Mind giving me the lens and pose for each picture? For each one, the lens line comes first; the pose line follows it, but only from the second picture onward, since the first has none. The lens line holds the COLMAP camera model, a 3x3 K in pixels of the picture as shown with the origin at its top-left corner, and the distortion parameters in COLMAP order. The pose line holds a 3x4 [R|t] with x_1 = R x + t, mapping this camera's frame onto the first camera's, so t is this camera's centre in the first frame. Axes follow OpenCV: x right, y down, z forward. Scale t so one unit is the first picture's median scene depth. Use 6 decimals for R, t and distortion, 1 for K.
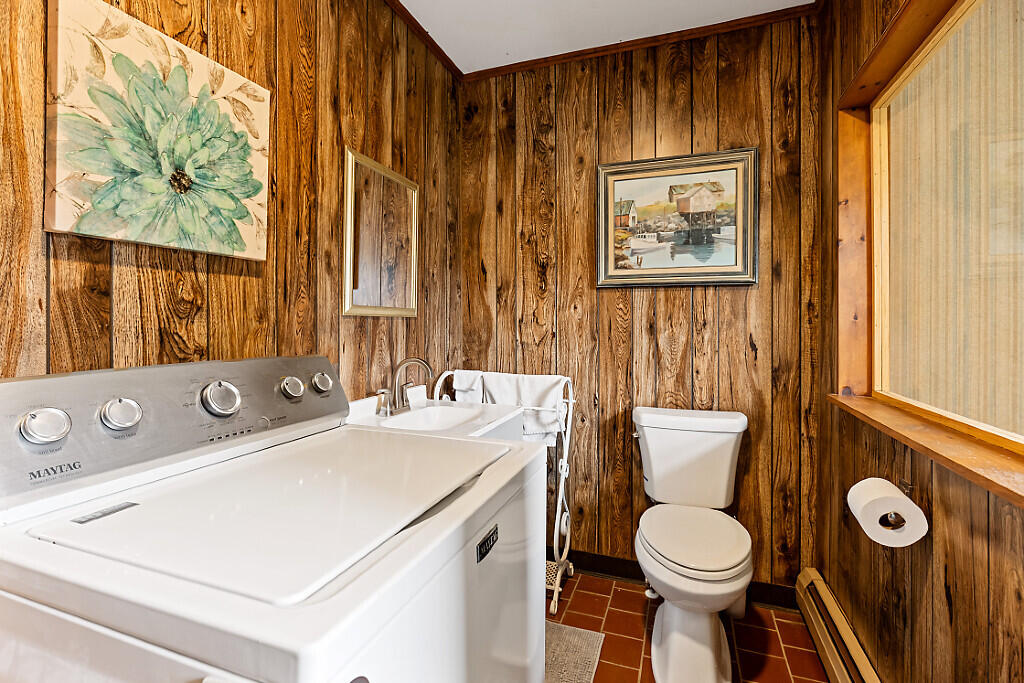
lens RADIAL K [[466.7, 0, 520.9], [0, 466.7, 319.0], [0, 0, 1]] dist [0.007119, -0.002263]
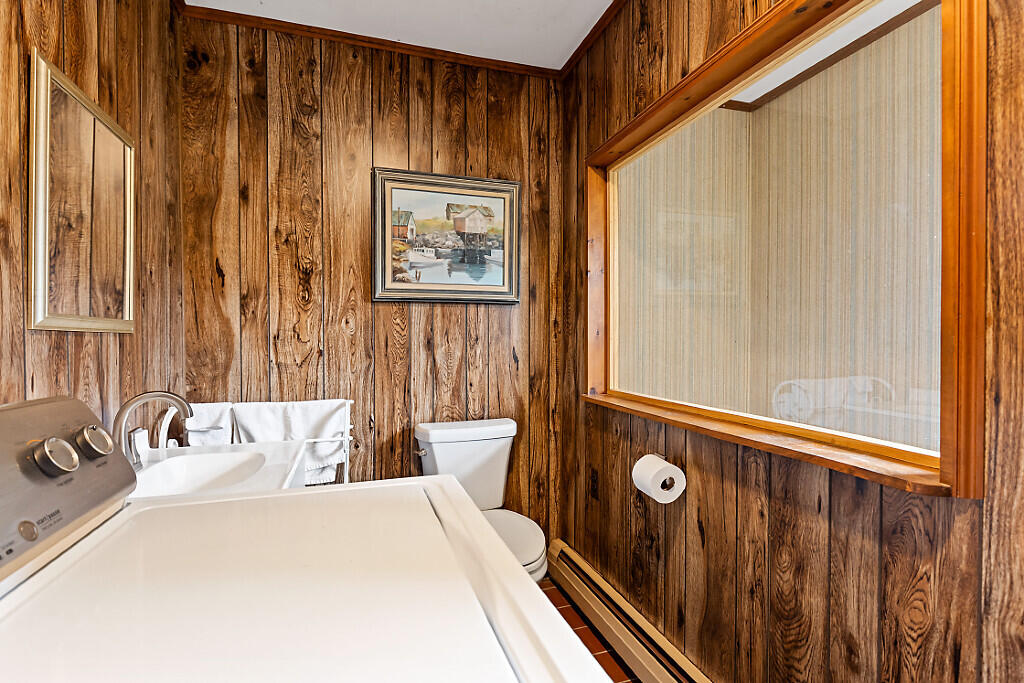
lens RADIAL K [[466.7, 0, 508.9], [0, 466.7, 341.8], [0, 0, 1]] dist [0.007119, -0.002263]
pose [[0.796315, -0.011696, 0.604769, -0.196118], [0.002695, 0.999872, 0.015788, 0.000156], [-0.604876, -0.010943, 0.796244, 0.110054]]
